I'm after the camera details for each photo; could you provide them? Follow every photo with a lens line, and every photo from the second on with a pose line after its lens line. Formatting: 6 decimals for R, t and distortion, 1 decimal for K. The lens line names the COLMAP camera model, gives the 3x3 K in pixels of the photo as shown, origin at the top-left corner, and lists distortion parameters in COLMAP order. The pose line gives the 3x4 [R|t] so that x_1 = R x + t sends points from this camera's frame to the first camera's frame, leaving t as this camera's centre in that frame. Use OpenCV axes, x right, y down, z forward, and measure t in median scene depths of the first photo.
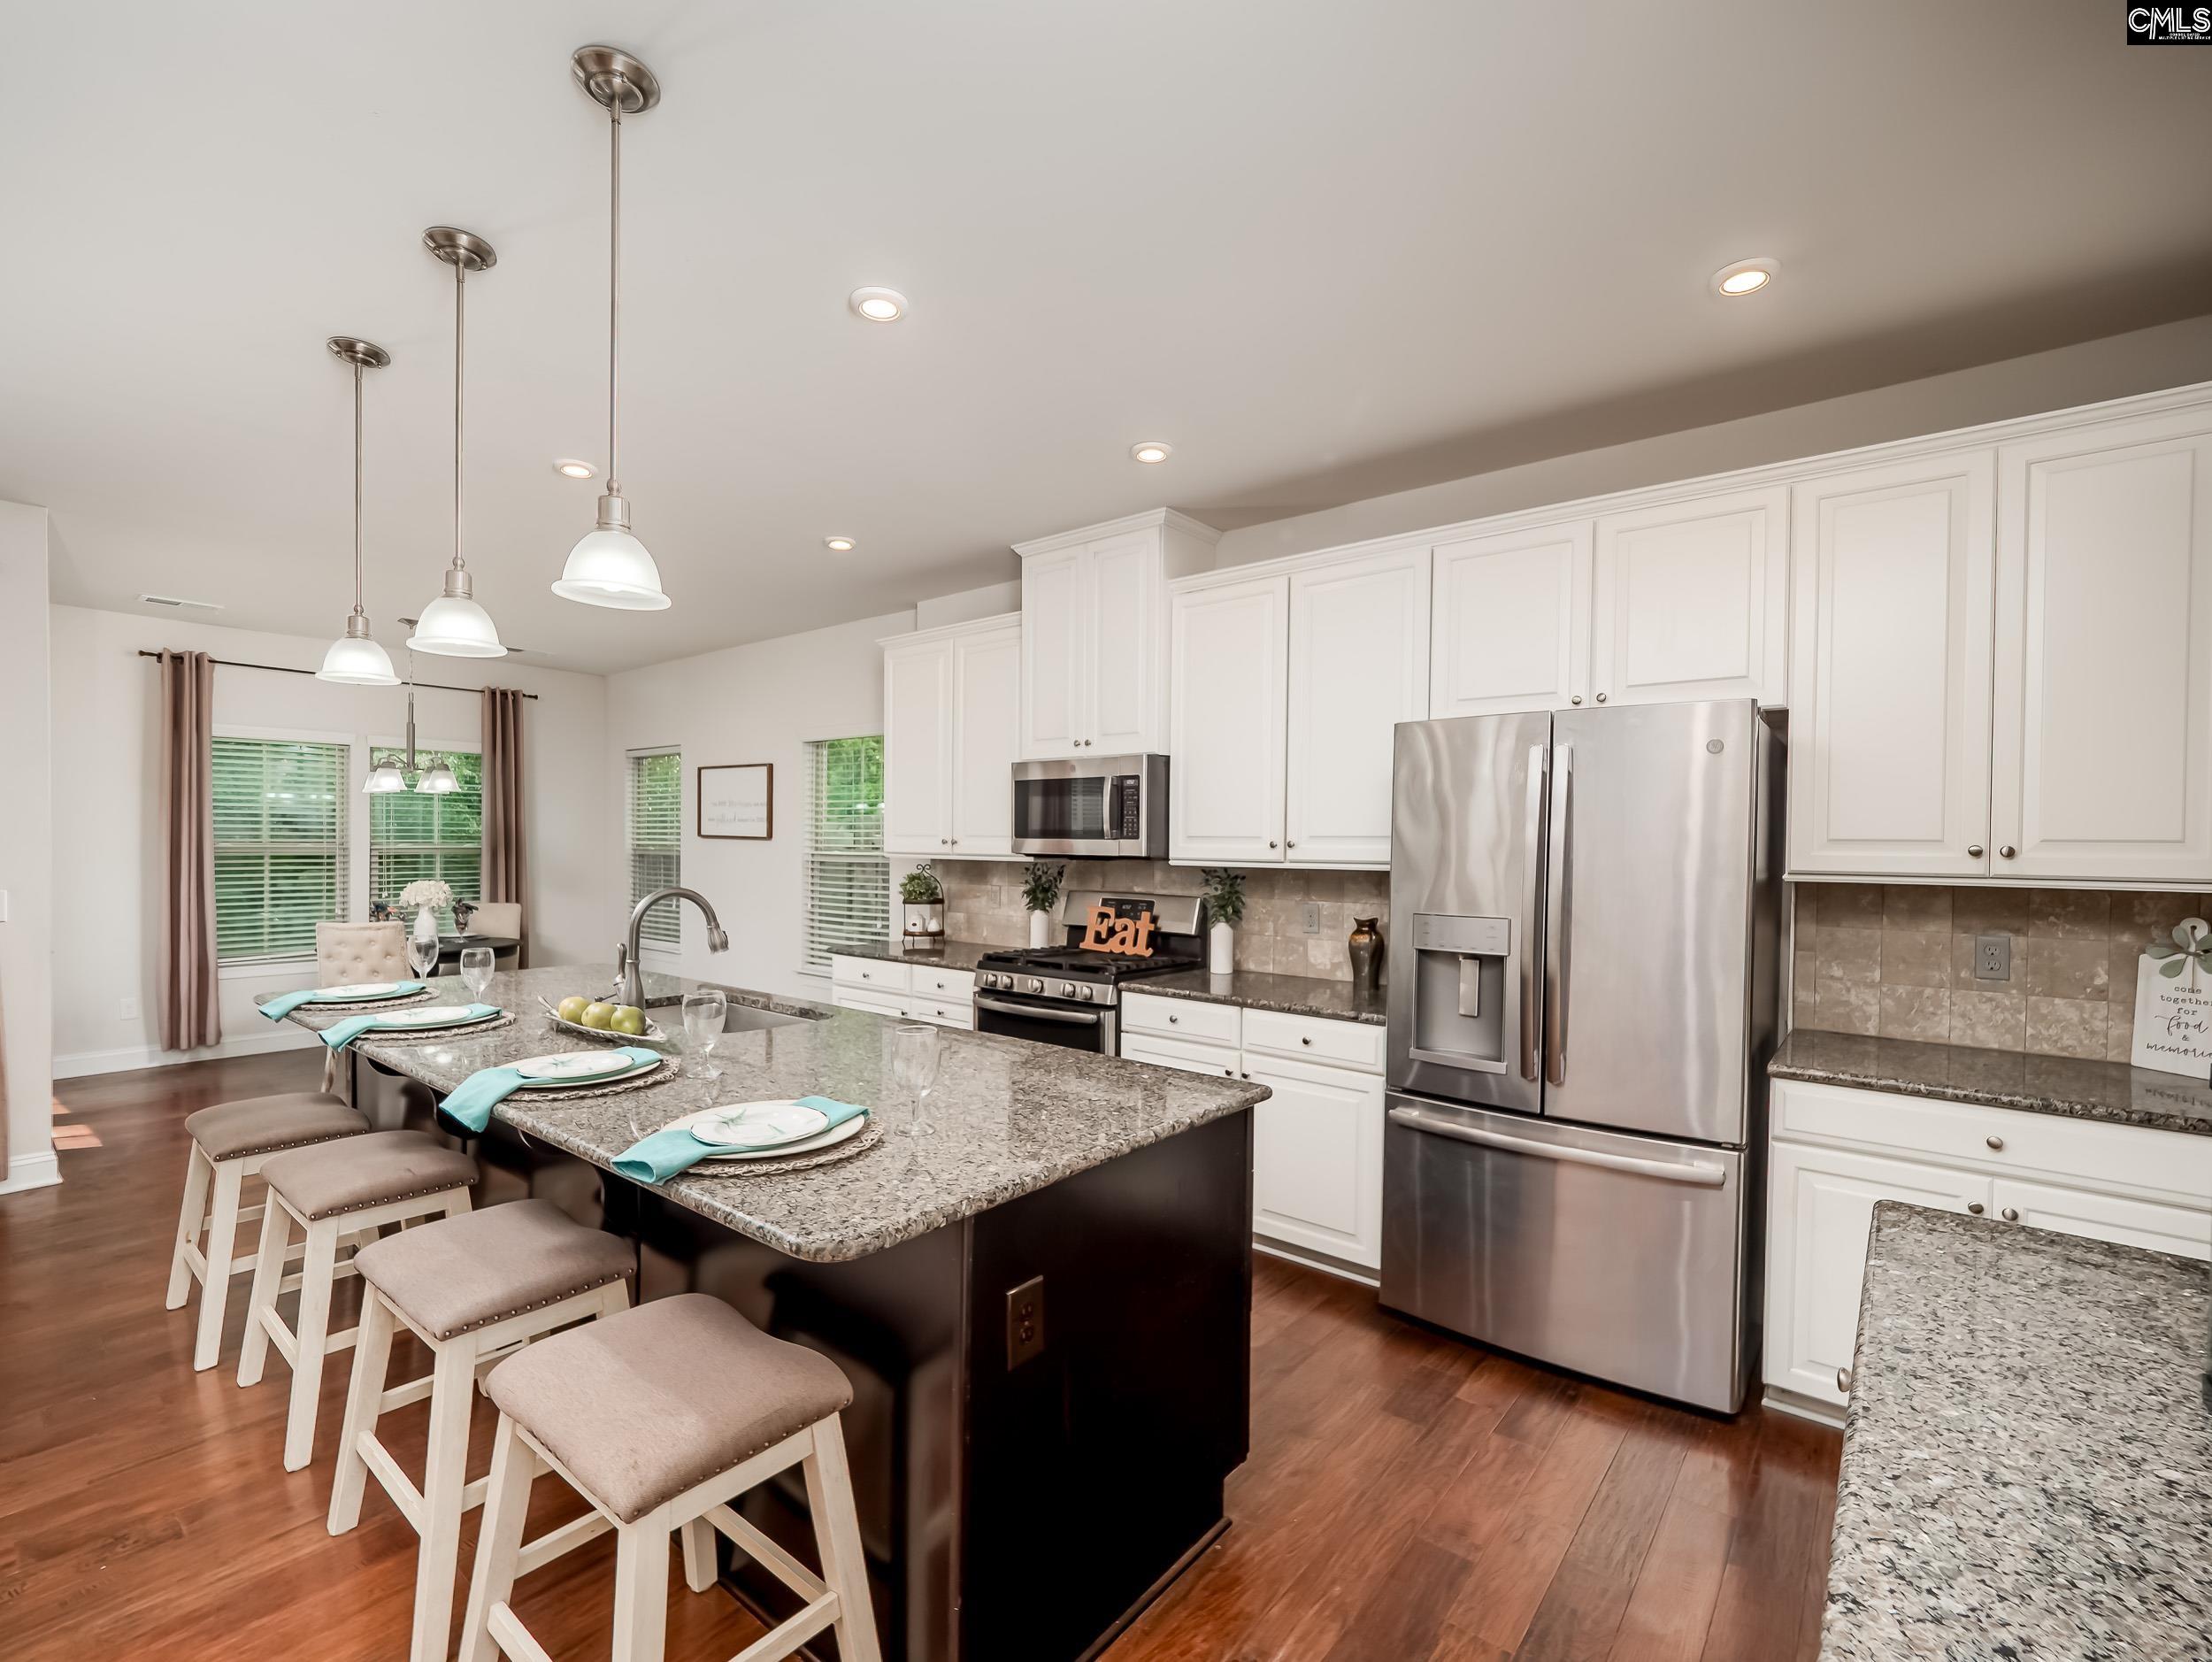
lens RADIAL K [[981.7, 0, 1101.2], [0, 981.7, 860.0], [0, 0, 1]] dist [-0.001100, -0.000822]
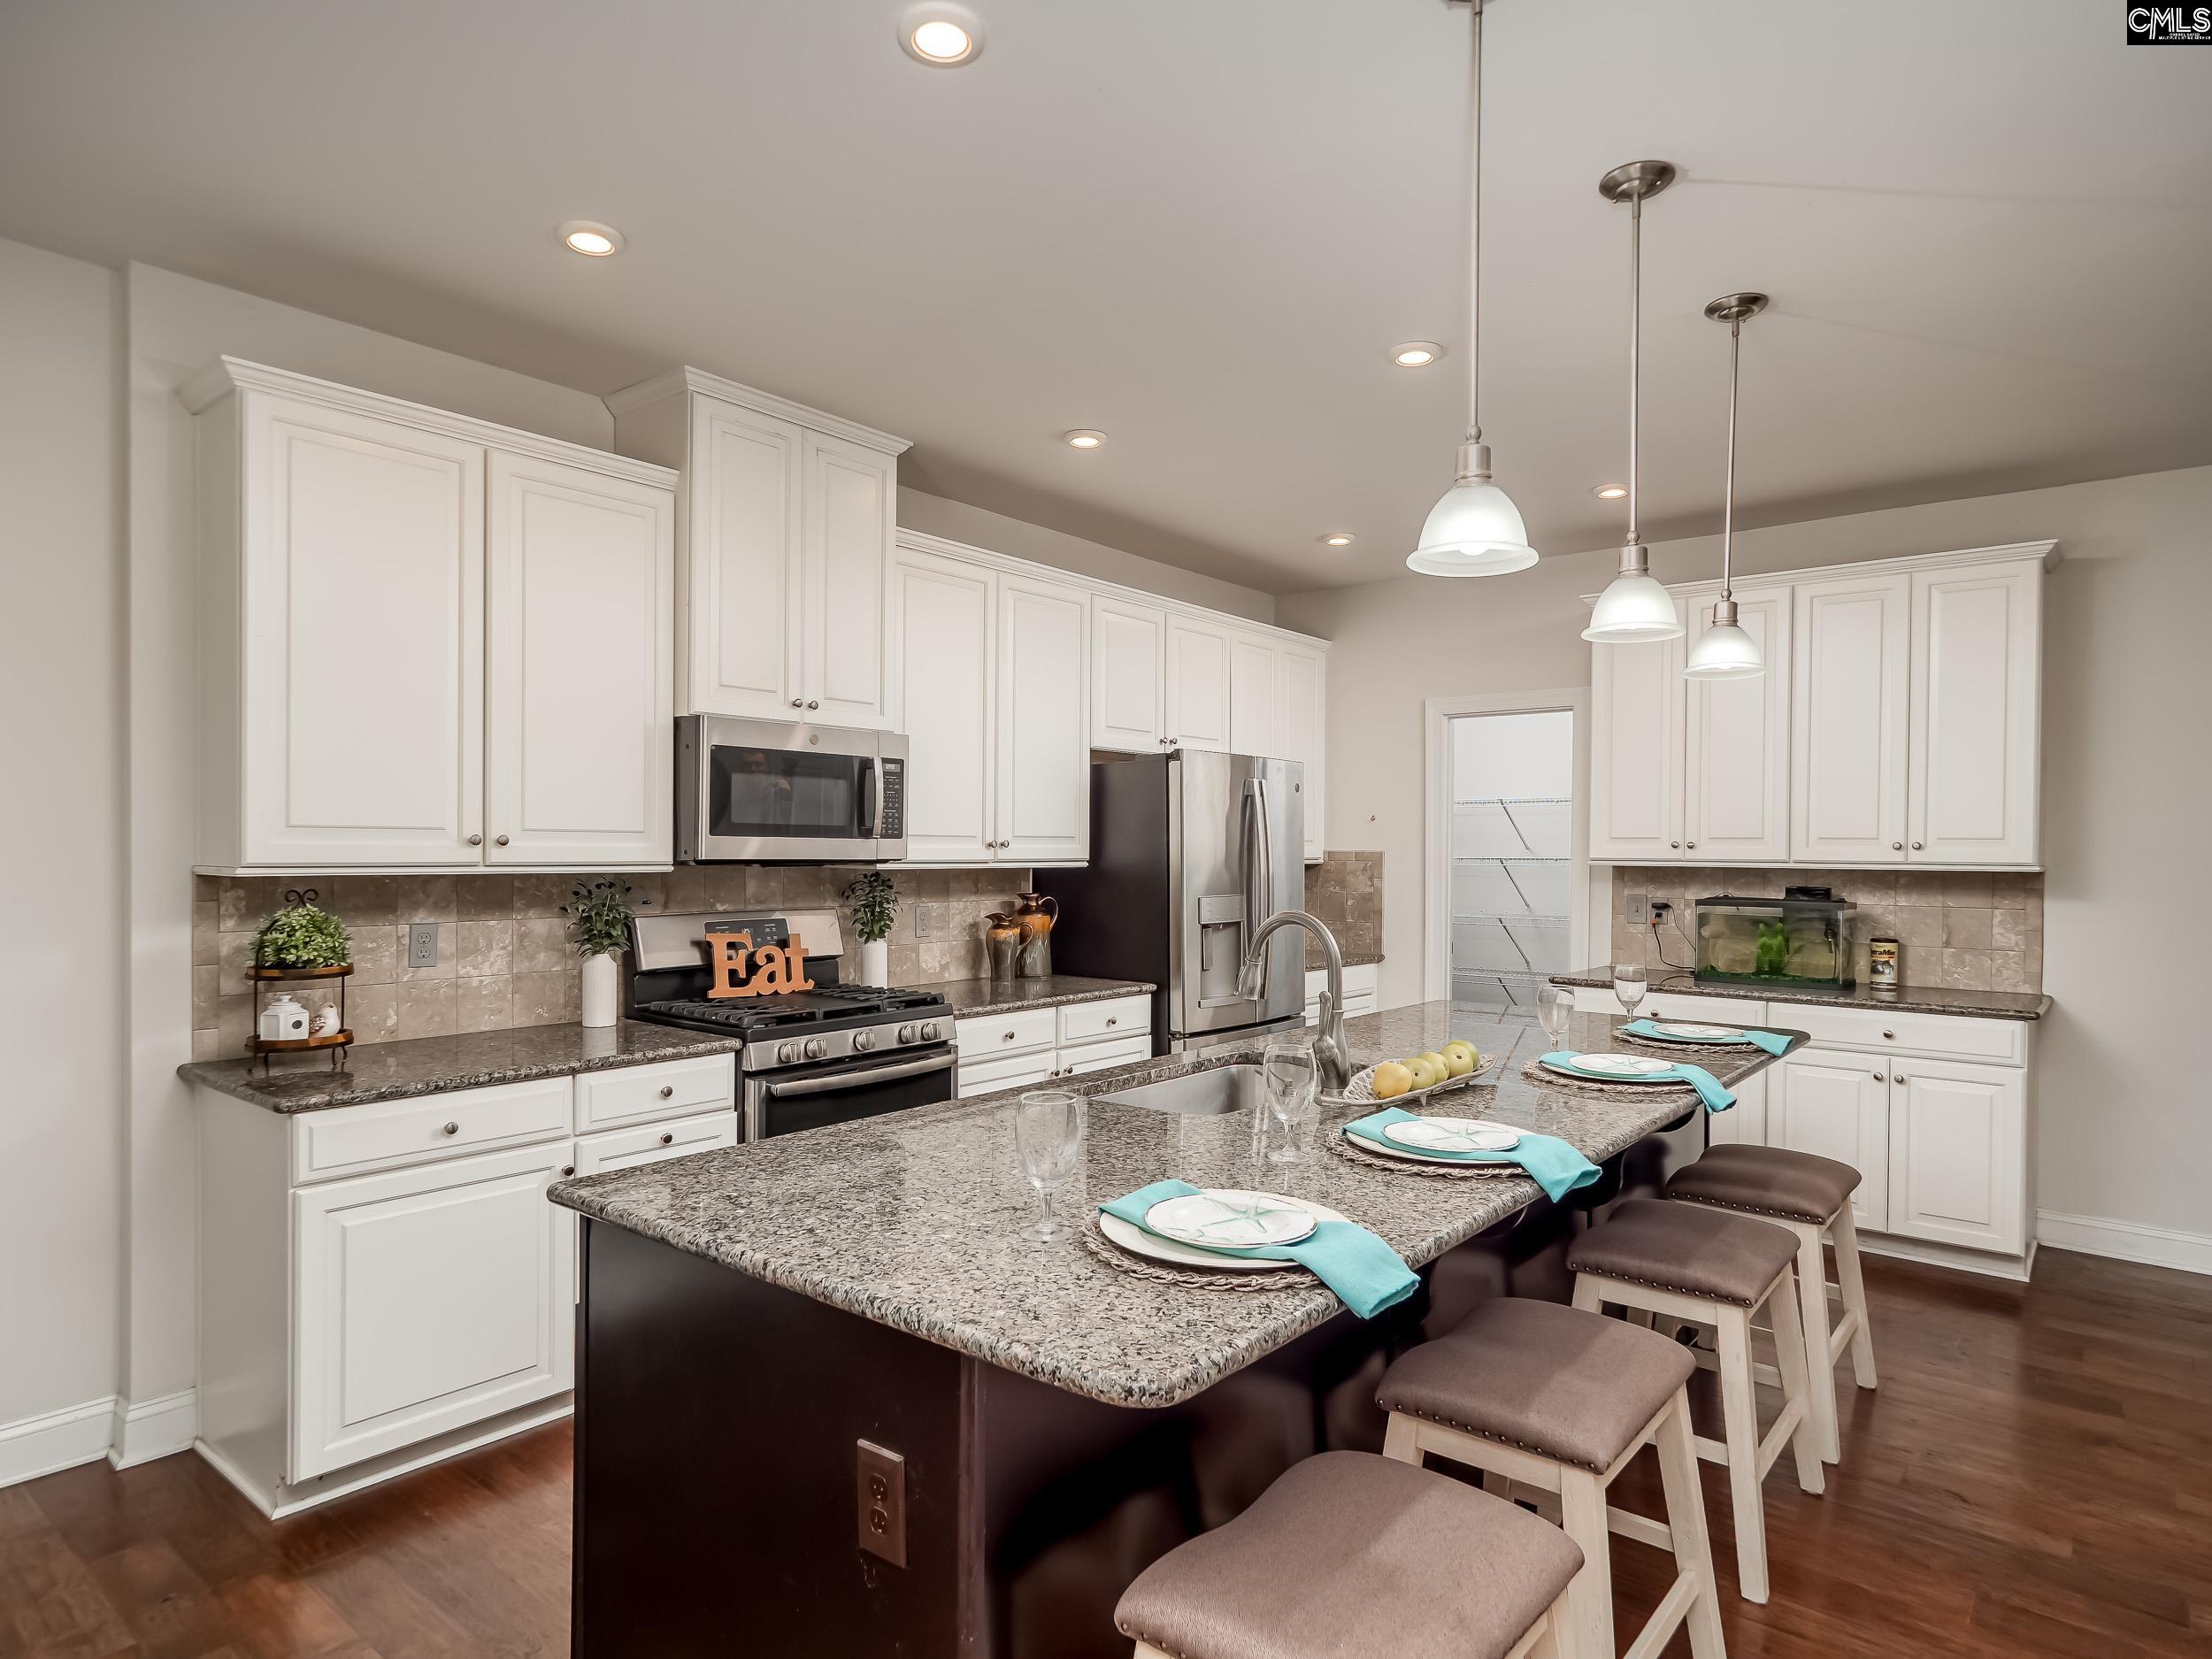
lens RADIAL K [[1332.1, 0, 1098.4], [0, 1332.1, 861.2], [0, 0, 1]] dist [0.001025, -0.002864]
pose [[-0.010803, -0.025556, 0.999615, -0.993514], [0.007316, 0.999645, 0.025636, -0.028124], [-0.999915, 0.007590, -0.010612, 0.783175]]
